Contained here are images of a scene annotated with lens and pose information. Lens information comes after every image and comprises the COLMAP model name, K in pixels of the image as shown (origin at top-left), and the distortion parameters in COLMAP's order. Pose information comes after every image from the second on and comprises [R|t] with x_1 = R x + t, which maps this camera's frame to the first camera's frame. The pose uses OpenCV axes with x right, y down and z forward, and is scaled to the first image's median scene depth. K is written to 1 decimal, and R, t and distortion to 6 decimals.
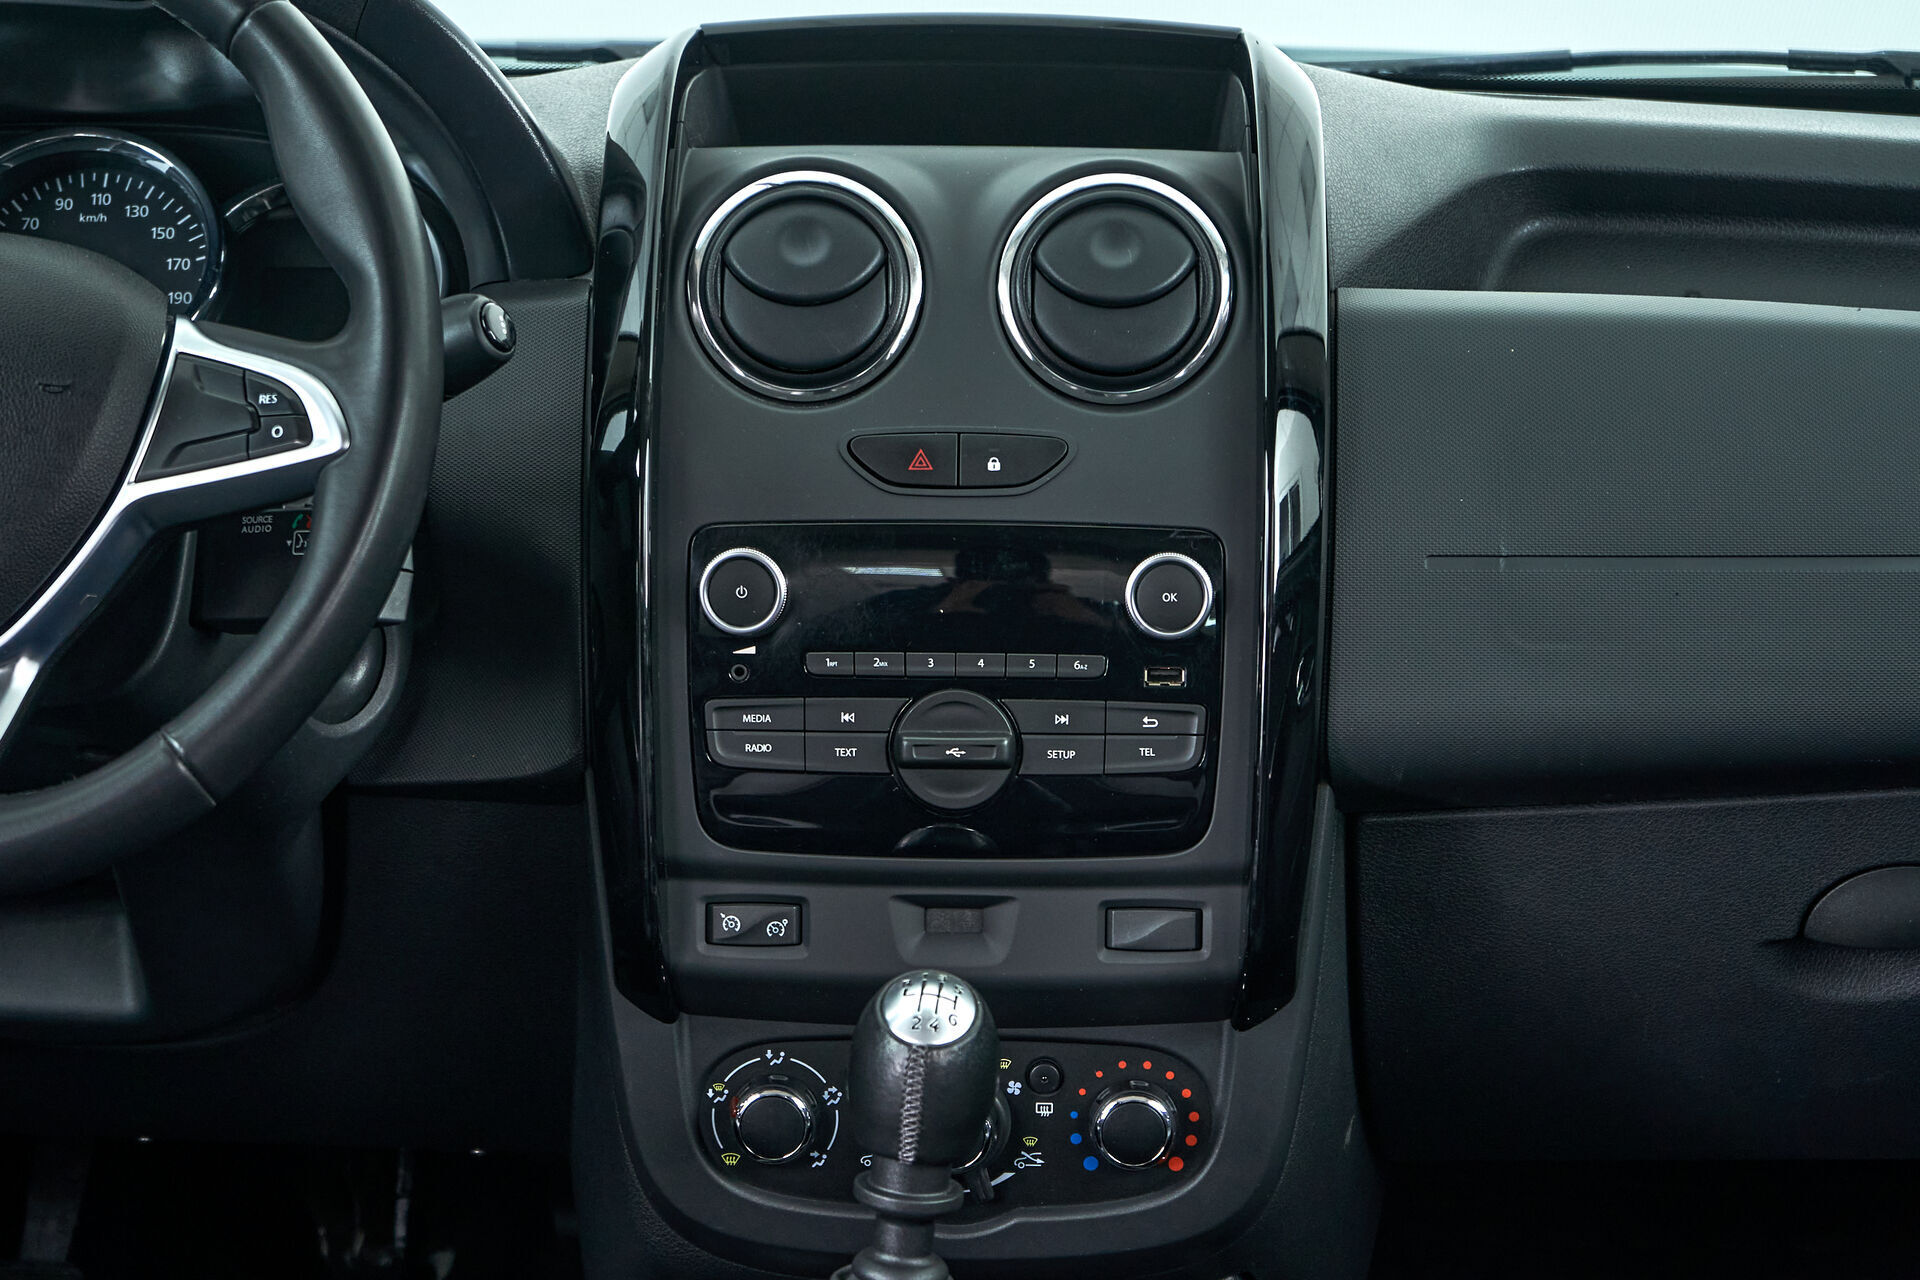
lens RADIAL K [[4526.4, 0, 974.8], [0, 4526.4, 650.2], [0, 0, 1]] dist [0.016791, 0.000000]
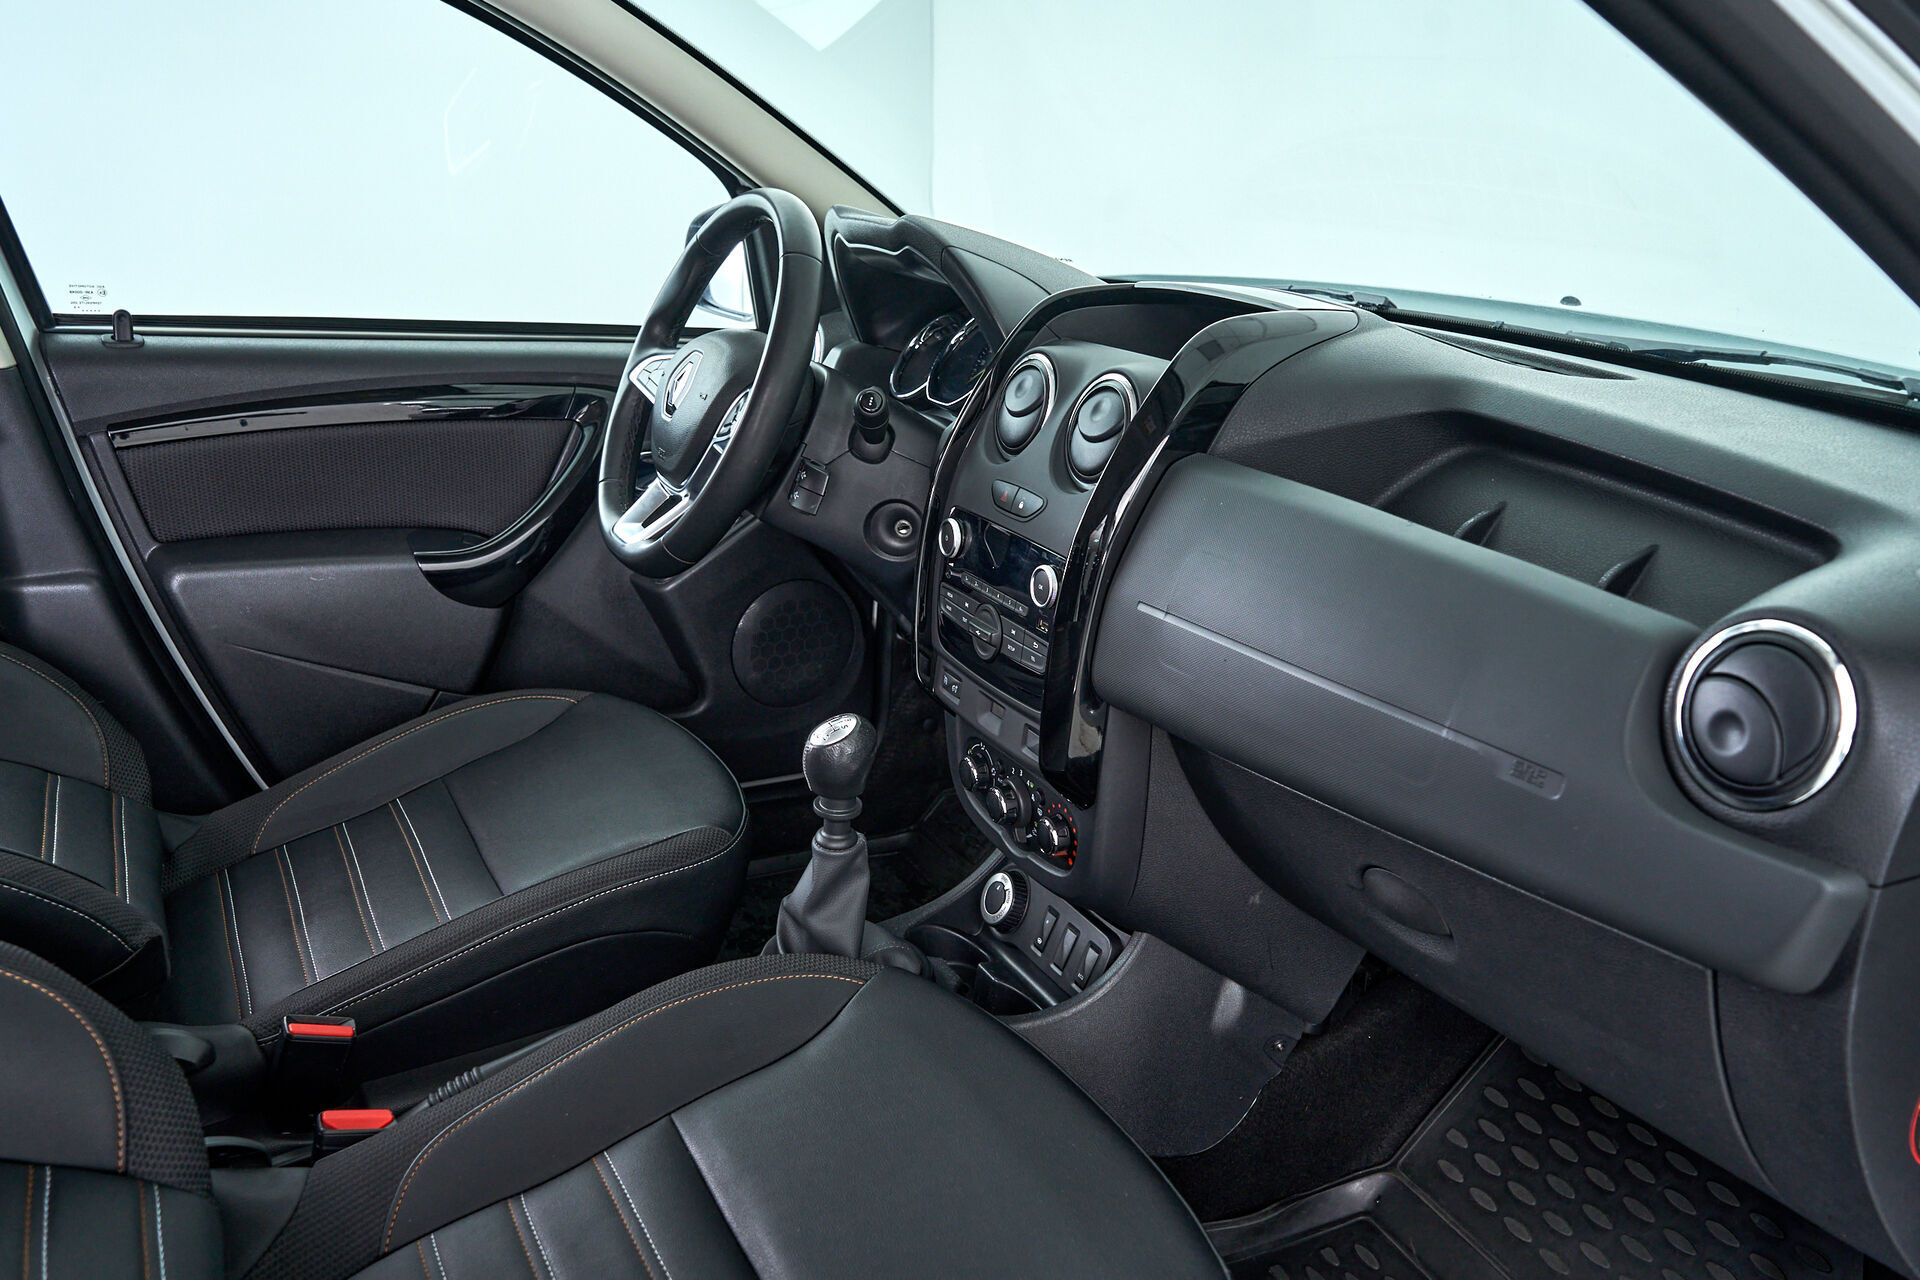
lens RADIAL K [[1560.1, 0, 991.3], [0, 1560.1, 602.5], [0, 0, 1]] dist [0.008586, -0.011492]
pose [[0.478356, 0.254172, -0.840578, 0.601516], [-0.173047, 0.965712, 0.193532, -0.132243], [0.860947, 0.052882, 0.505938, 0.617449]]
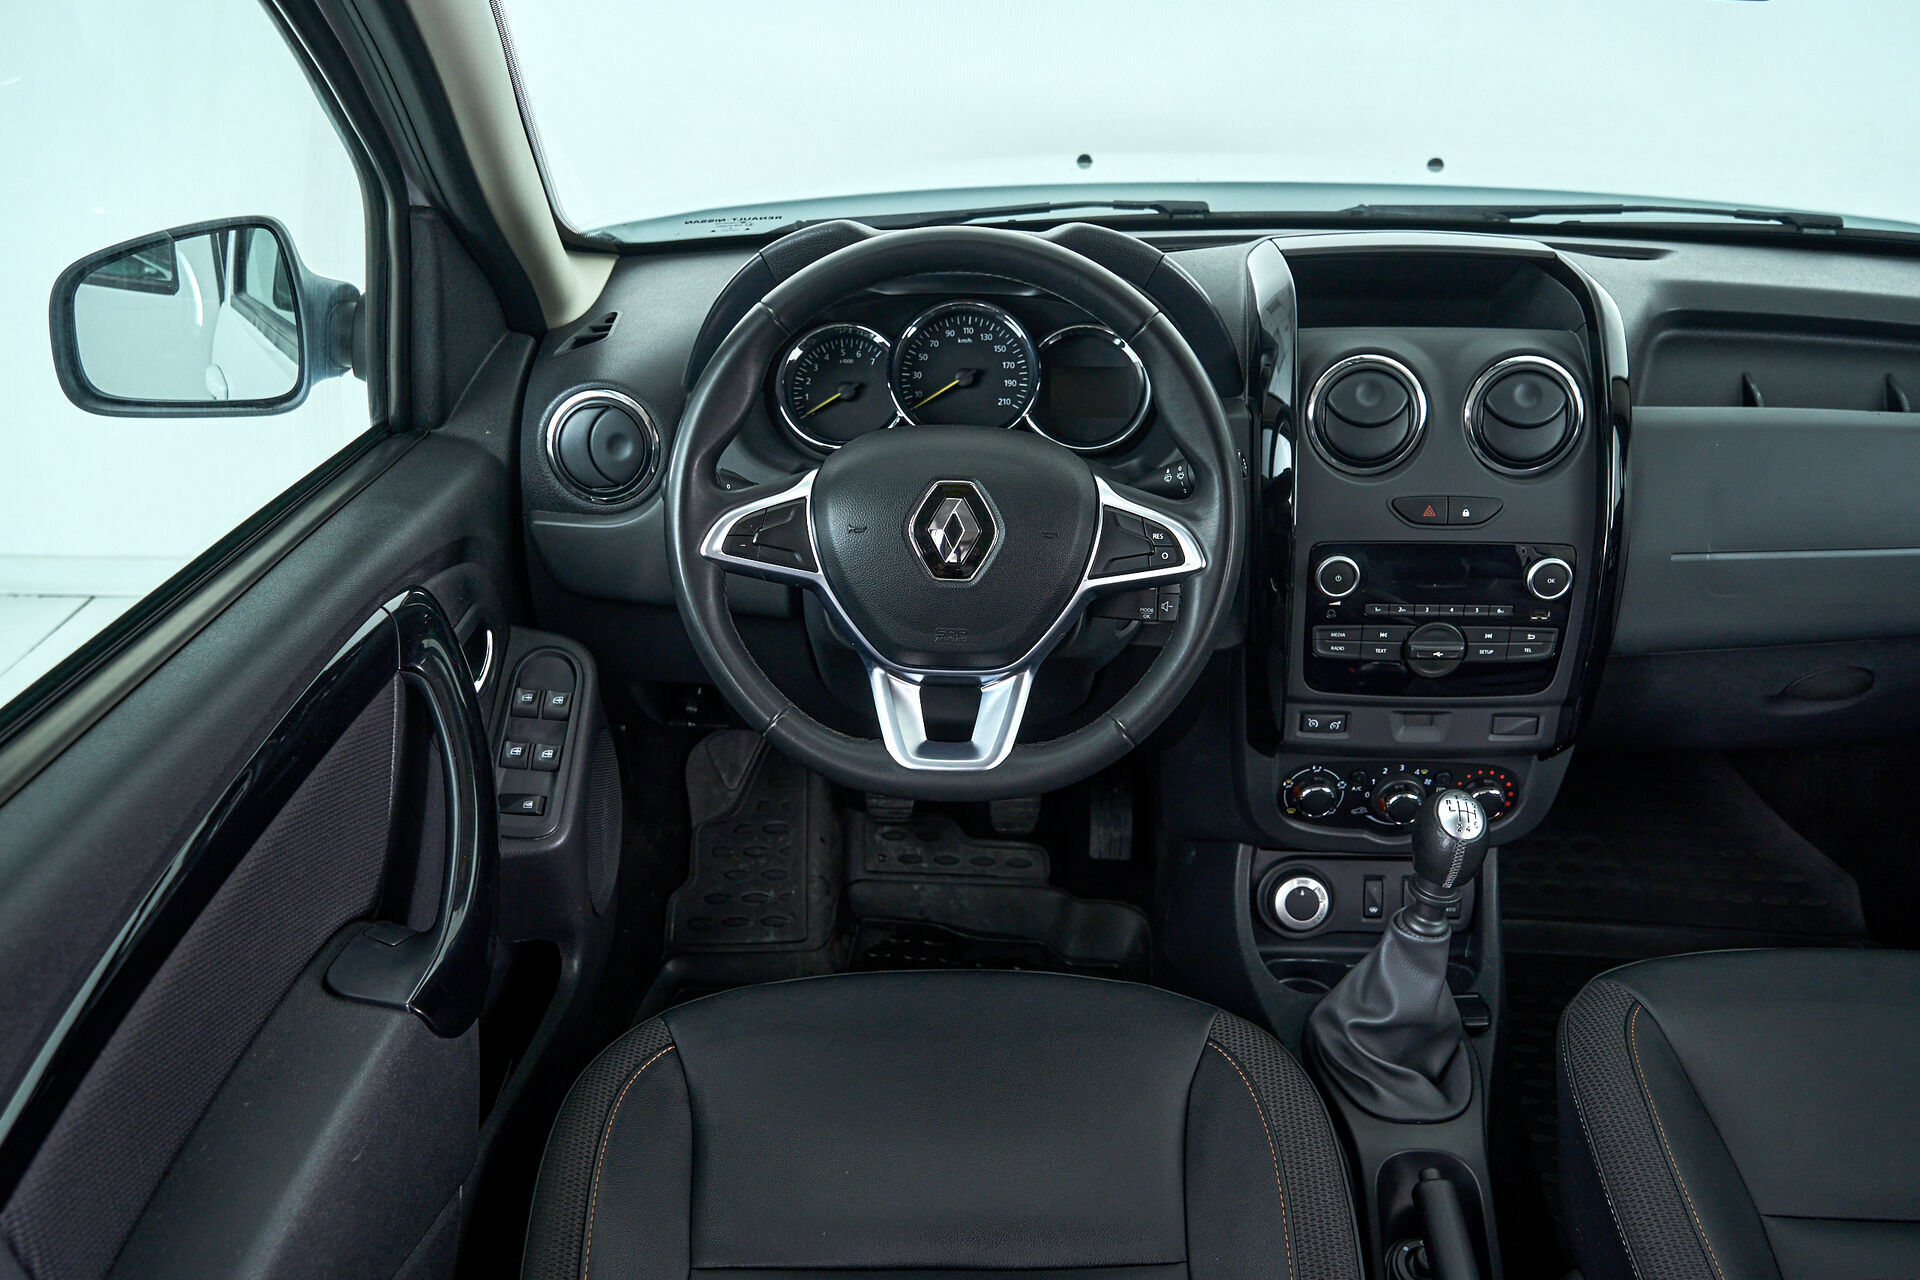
lens RADIAL K [[1560.1, 0, 965.1], [0, 1560.1, 640.8], [0, 0, 1]] dist [0.008586, -0.011492]
pose [[0.999966, -0.004678, 0.006756, -0.218057], [0.002540, 0.957829, 0.287327, -0.182487], [-0.007815, -0.287300, 0.957809, 0.320208]]
